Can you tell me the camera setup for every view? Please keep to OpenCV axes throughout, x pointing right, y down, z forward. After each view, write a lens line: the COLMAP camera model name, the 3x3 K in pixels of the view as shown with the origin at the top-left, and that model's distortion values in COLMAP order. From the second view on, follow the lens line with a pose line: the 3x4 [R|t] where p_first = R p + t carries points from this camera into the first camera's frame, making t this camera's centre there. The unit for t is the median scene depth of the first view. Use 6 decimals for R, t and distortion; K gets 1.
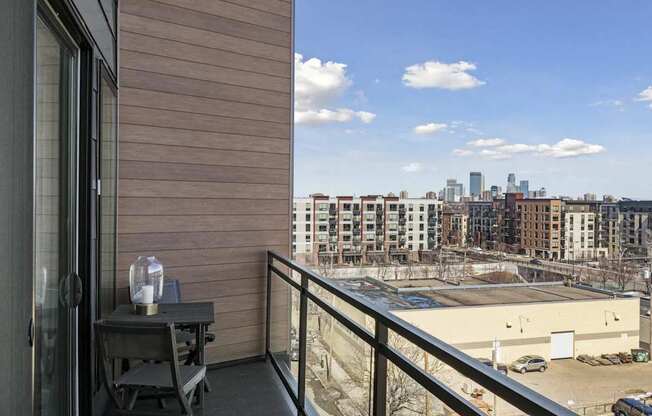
lens RADIAL K [[307.0, 0, 326.0], [0, 307.0, 208.0], [0, 0, 1]] dist [-0.000047, -0.000045]
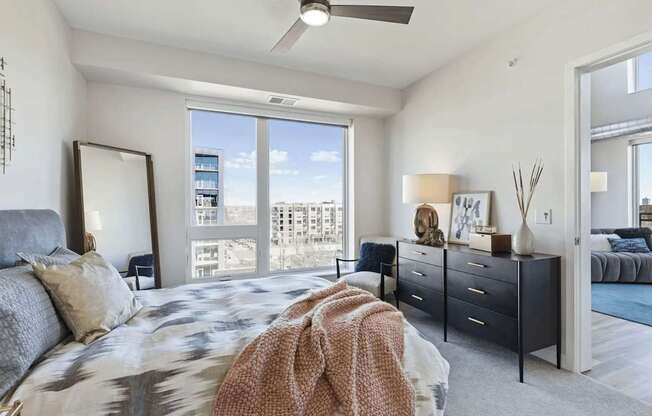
lens RADIAL K [[307.0, 0, 326.0], [0, 307.0, 208.0], [0, 0, 1]] dist [-0.000047, -0.000045]
pose [[0.999244, -0.005187, -0.038528, 0.471155], [0.004814, 0.999941, -0.009777, 0.018578], [0.038577, 0.009584, 0.999210, -1.497500]]
